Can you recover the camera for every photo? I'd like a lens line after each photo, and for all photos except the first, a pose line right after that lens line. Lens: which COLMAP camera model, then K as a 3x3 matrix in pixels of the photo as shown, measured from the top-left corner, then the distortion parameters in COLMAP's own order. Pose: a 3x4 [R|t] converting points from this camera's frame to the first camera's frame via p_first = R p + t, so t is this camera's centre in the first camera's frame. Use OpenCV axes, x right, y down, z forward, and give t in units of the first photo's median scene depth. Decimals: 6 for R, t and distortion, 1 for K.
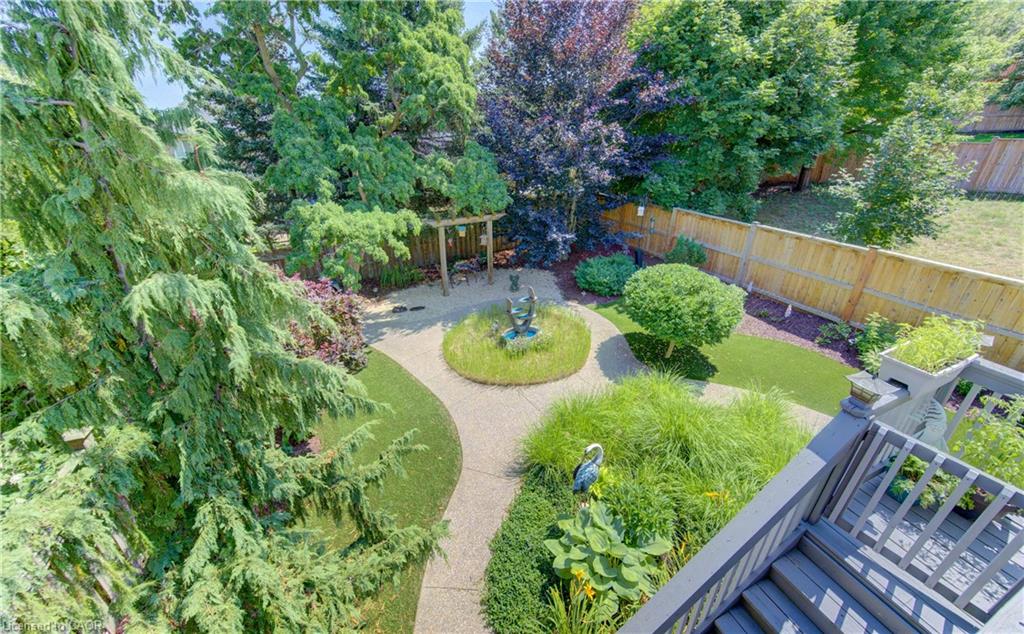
lens RADIAL K [[376.2, 0, 507.0], [0, 376.2, 294.6], [0, 0, 1]] dist [-0.008639, -0.000318]
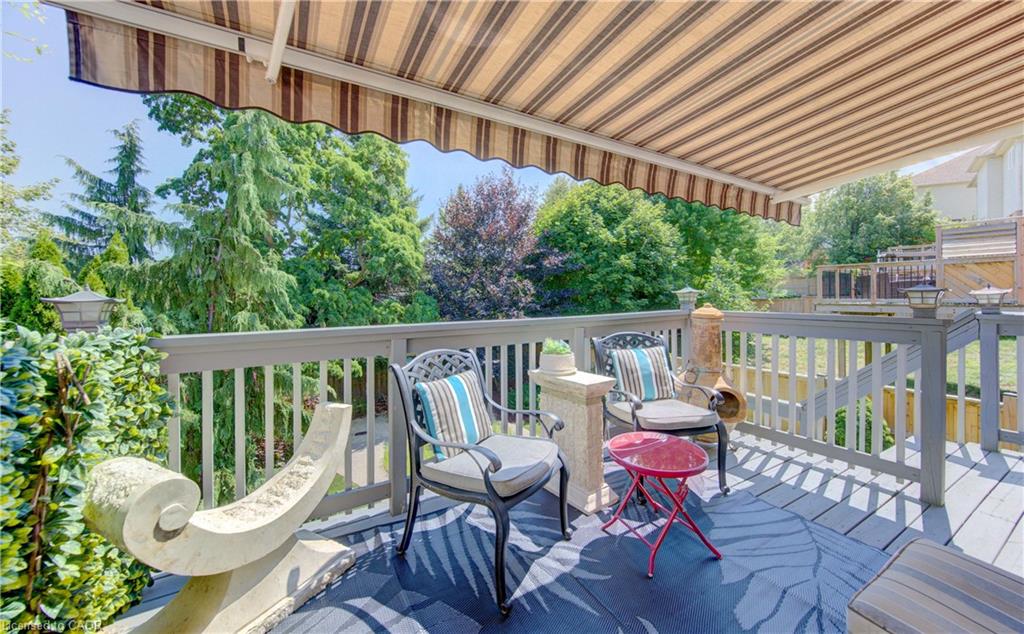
lens RADIAL K [[376.2, 0, 510.9], [0, 376.2, 306.6], [0, 0, 1]] dist [-0.008639, -0.000318]
pose [[0.991098, 0.004153, 0.133069, 0.047999], [0.047280, 0.923381, -0.380962, 0.154810], [-0.124456, 0.383862, 0.914965, -0.216289]]
